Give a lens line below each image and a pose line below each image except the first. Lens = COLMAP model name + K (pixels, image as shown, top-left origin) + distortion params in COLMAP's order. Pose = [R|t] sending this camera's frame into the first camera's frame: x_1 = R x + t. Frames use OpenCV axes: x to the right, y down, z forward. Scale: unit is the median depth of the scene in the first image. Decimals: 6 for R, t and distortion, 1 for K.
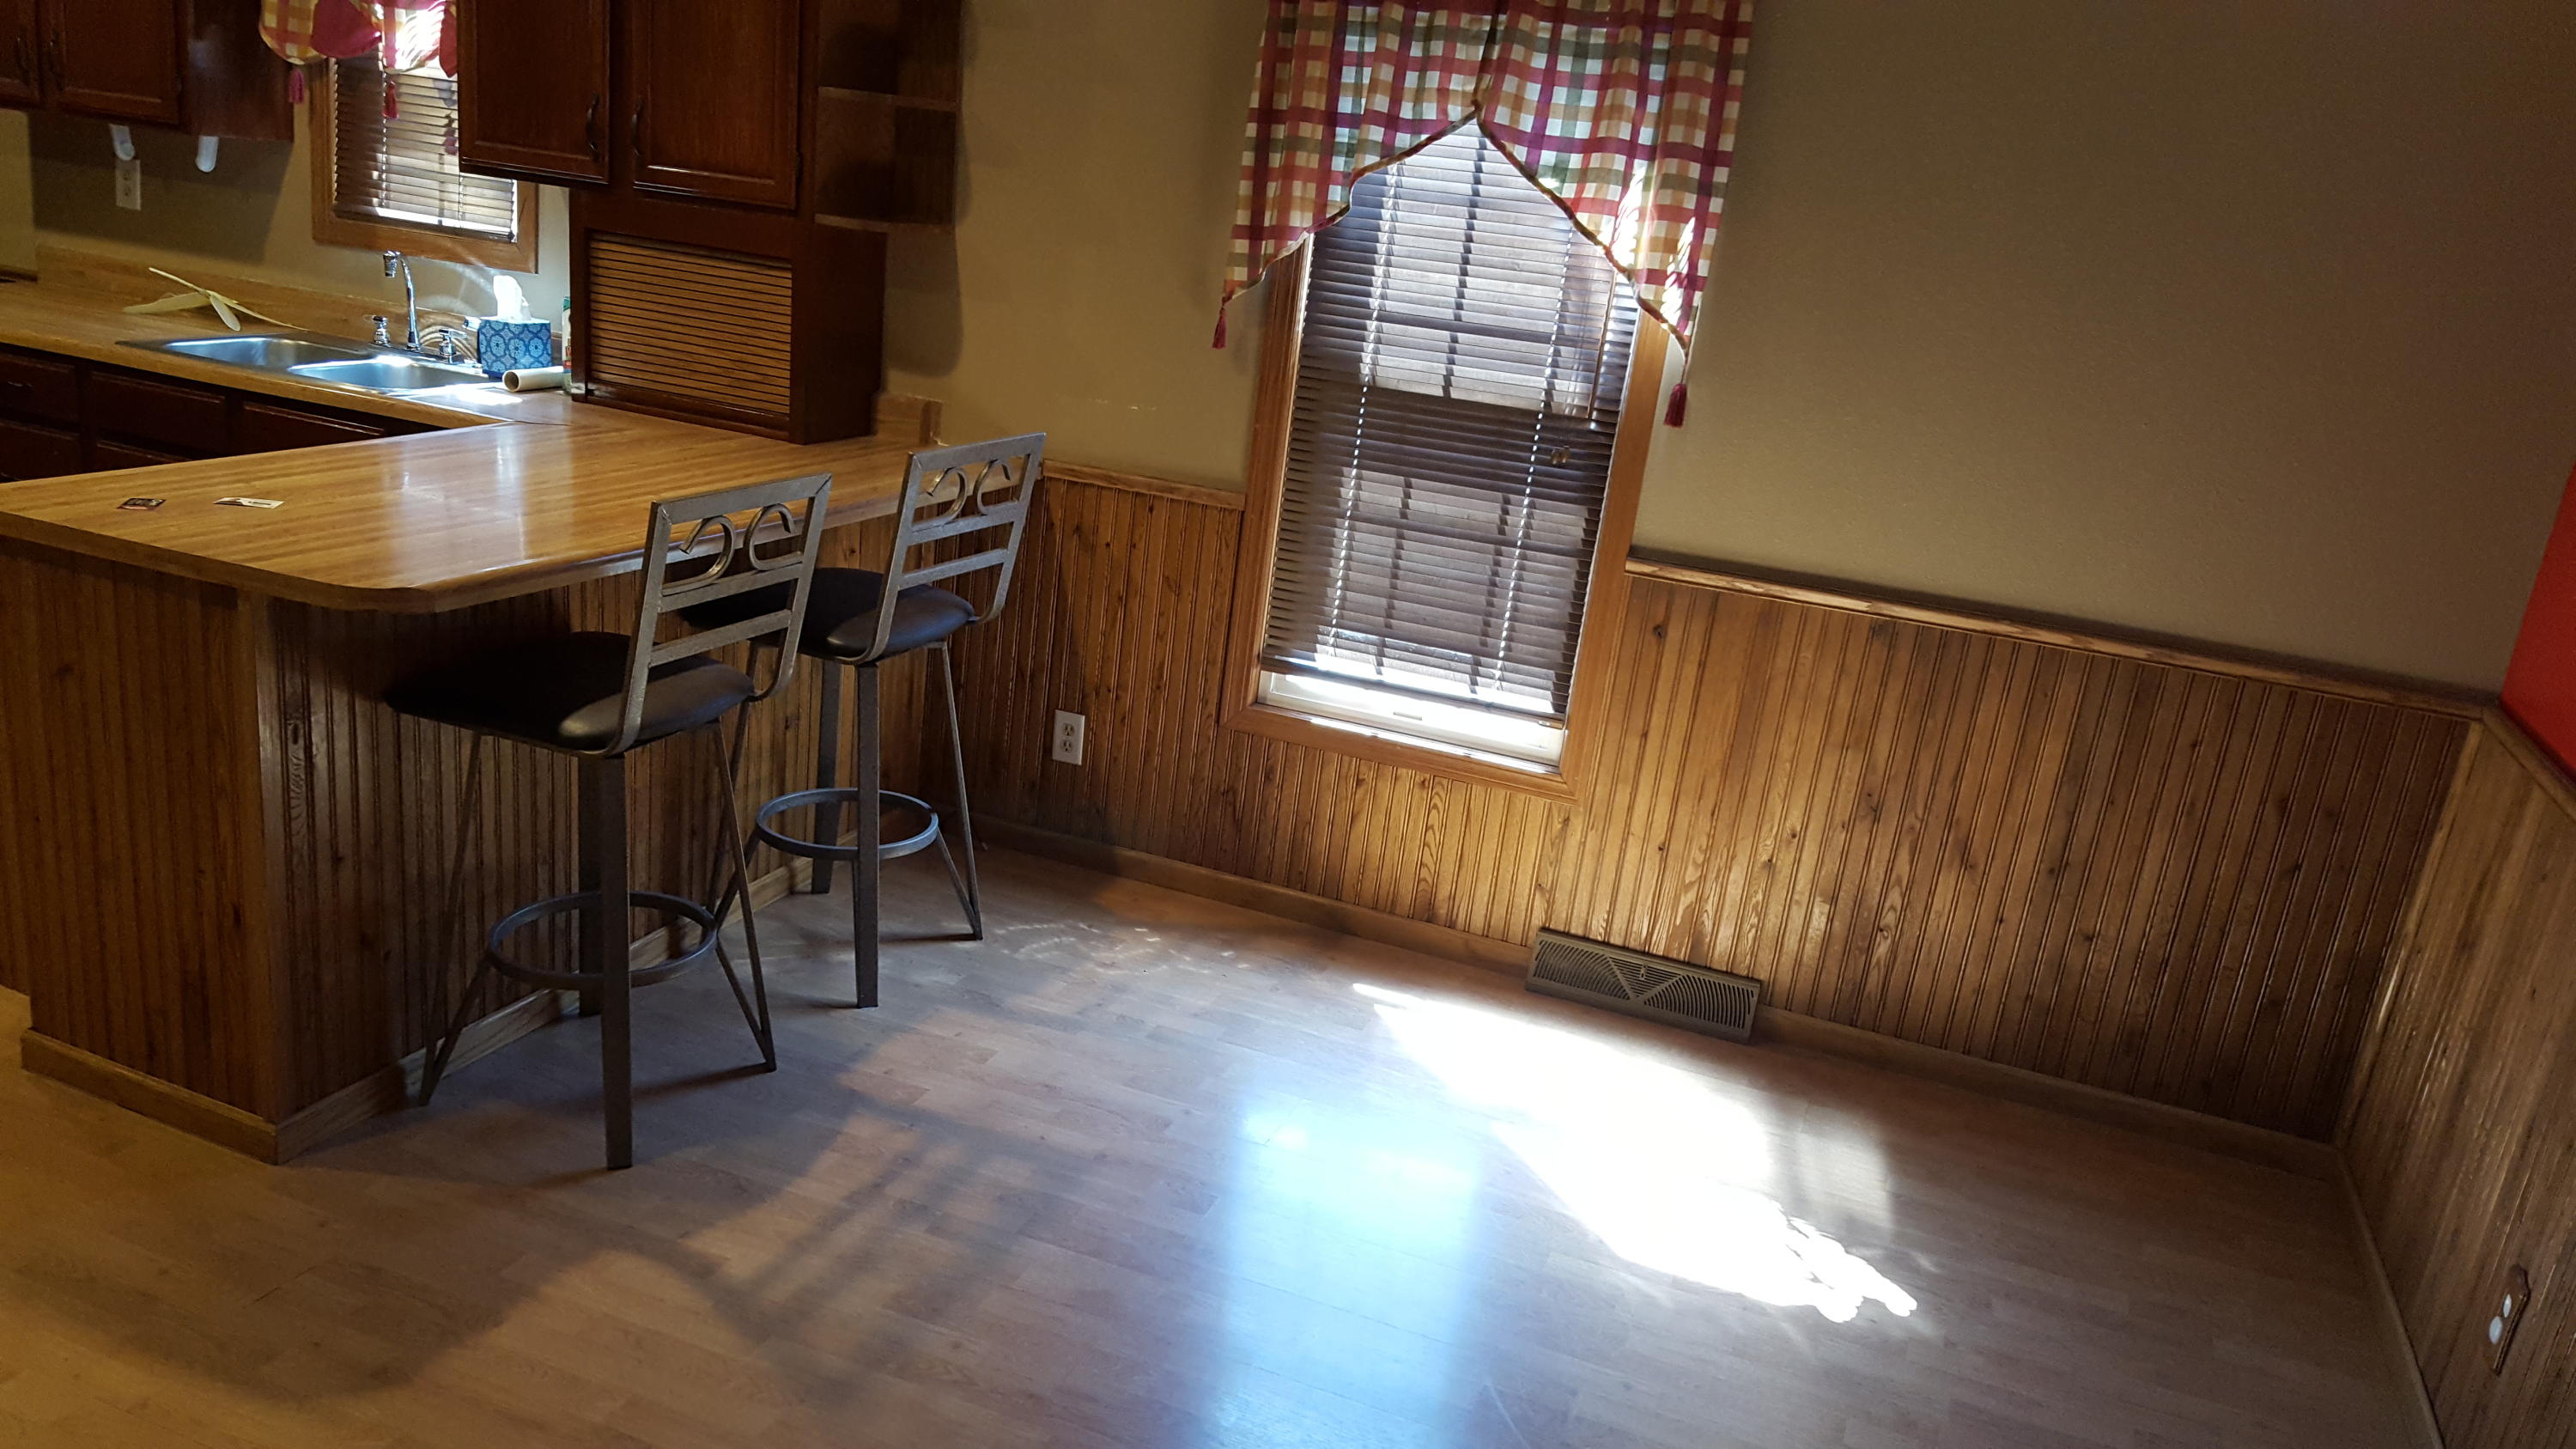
lens RADIAL K [[1830.4, 0, 1314.9], [0, 1830.4, 750.4], [0, 0, 1]] dist [0.084768, -0.023904]
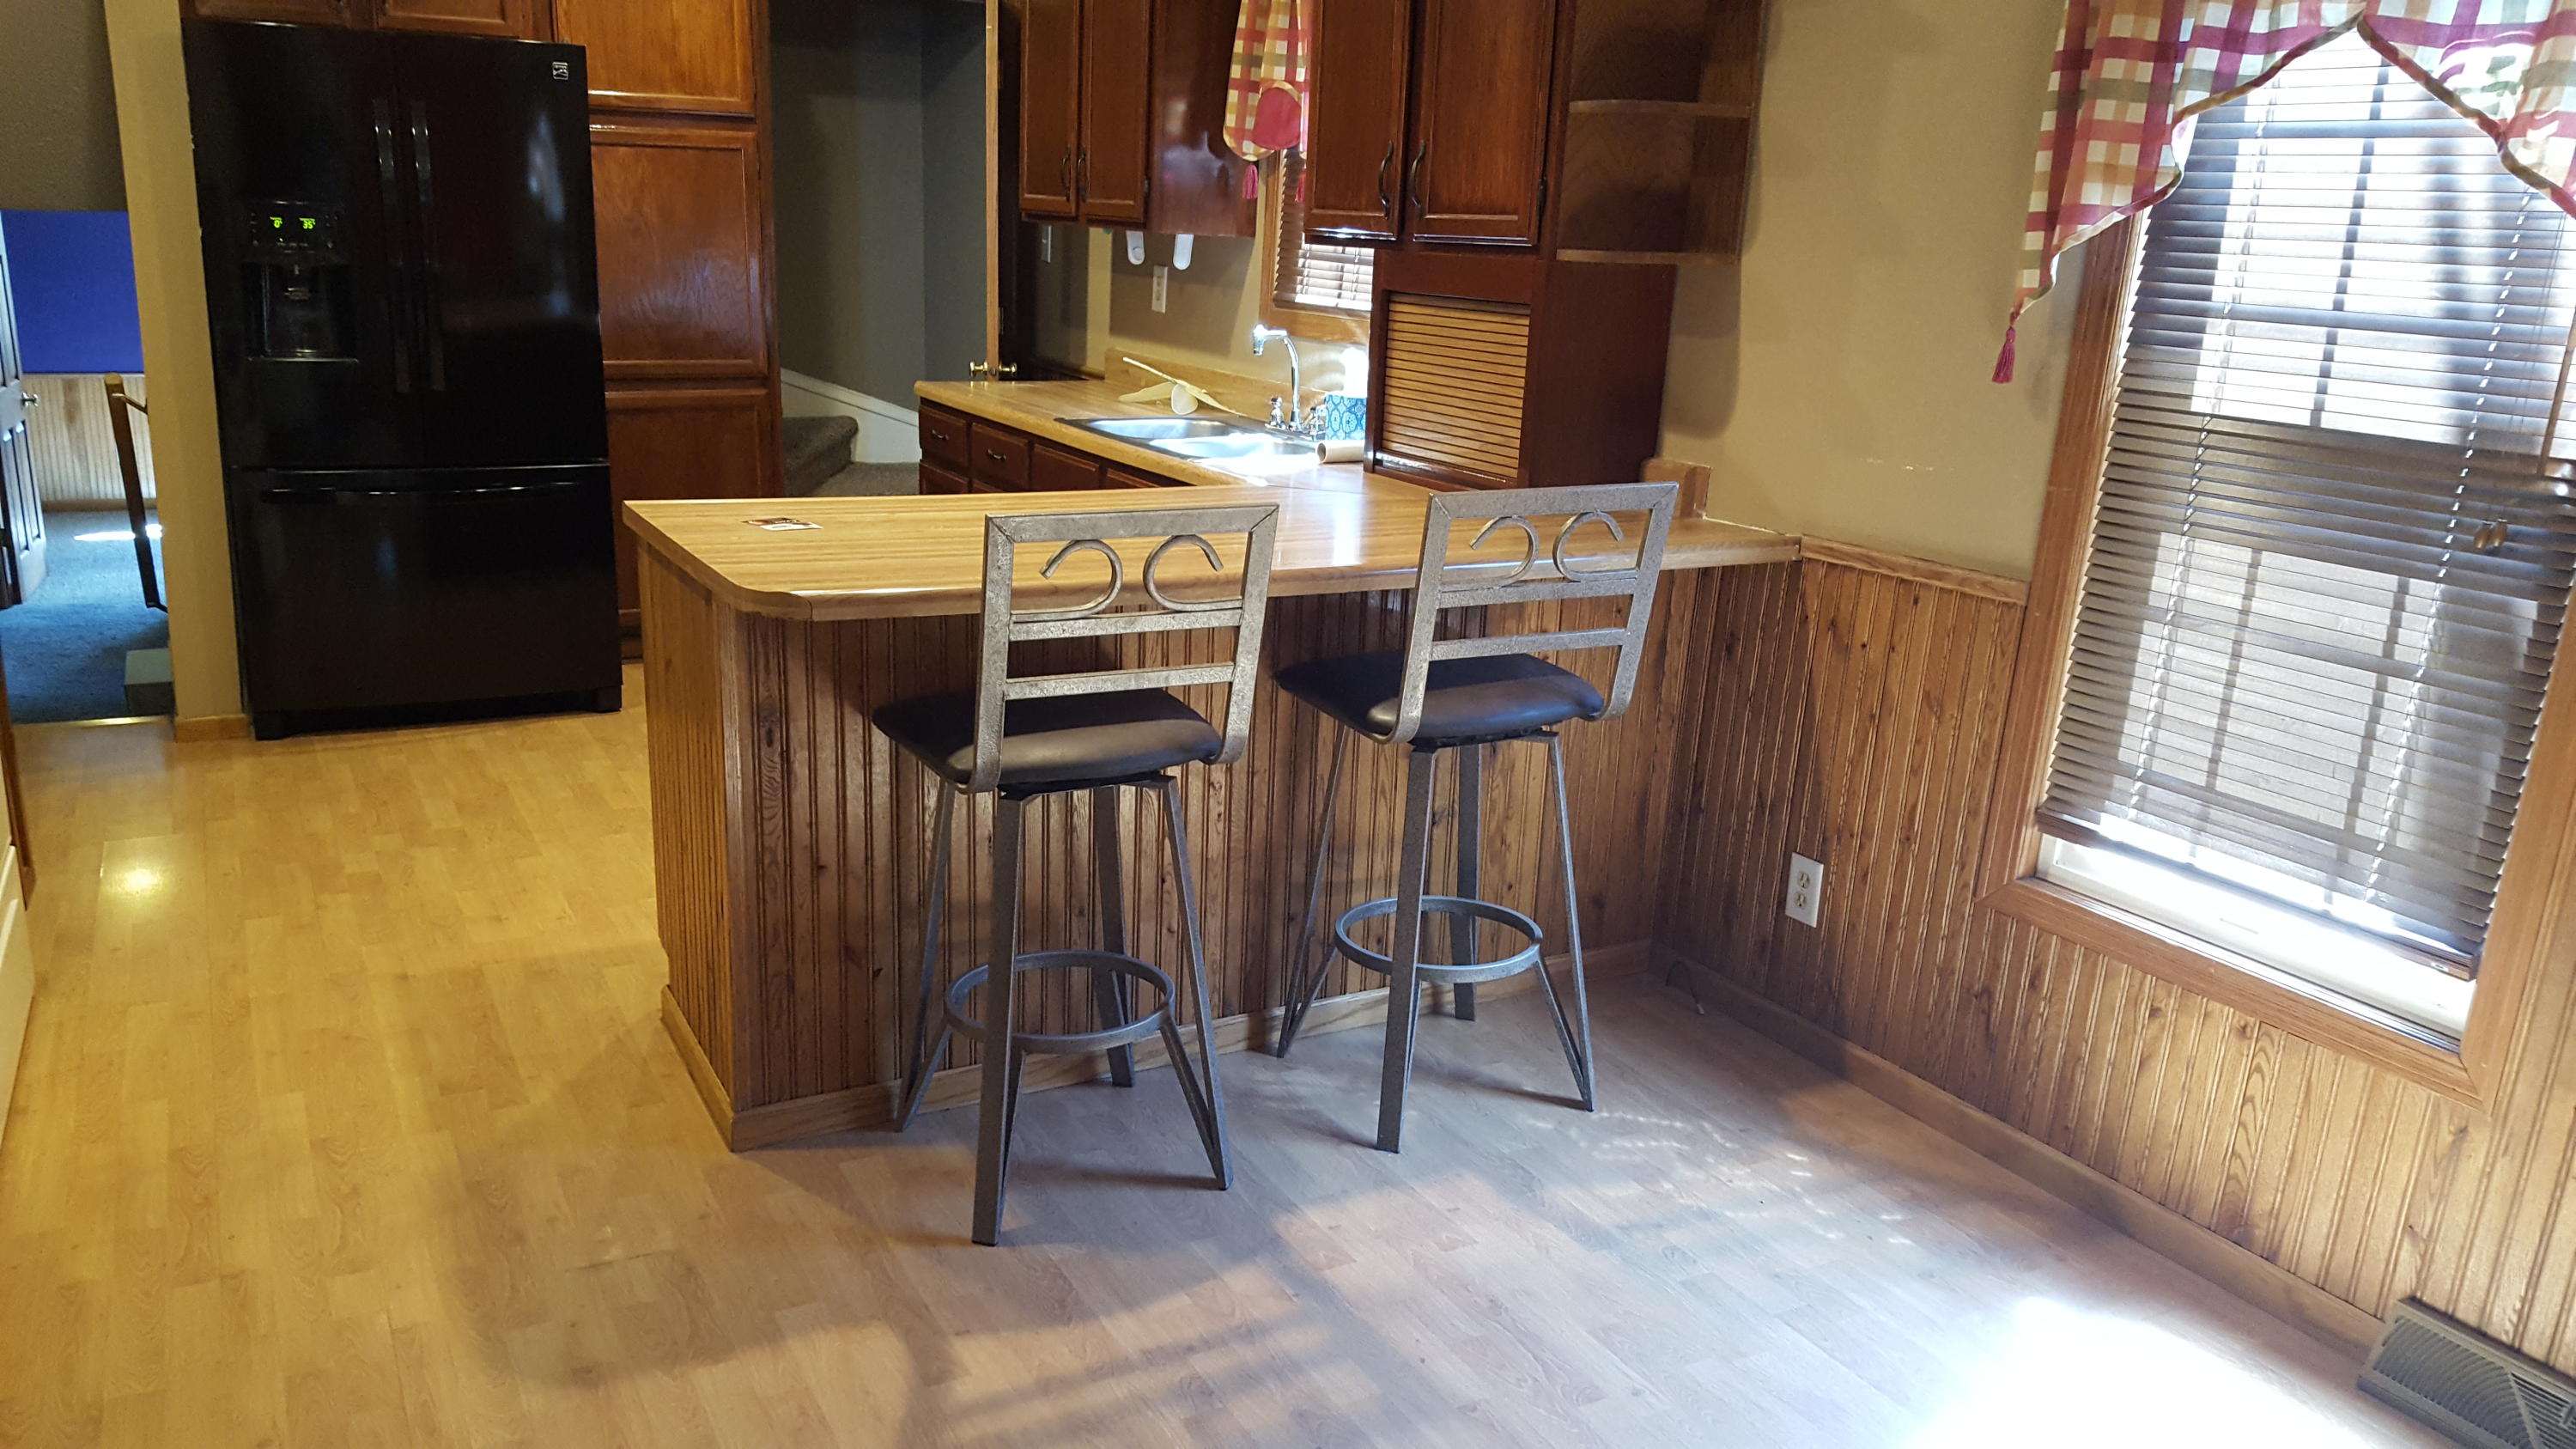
lens RADIAL K [[1928.5, 0, 1317.6], [0, 1928.5, 778.5], [0, 0, 1]] dist [0.068835, -0.100400]
pose [[0.760523, 0.105603, -0.640666, 0.254098], [-0.151412, 0.988327, -0.016829, -0.009354], [0.631410, 0.109804, 0.767635, 0.251530]]
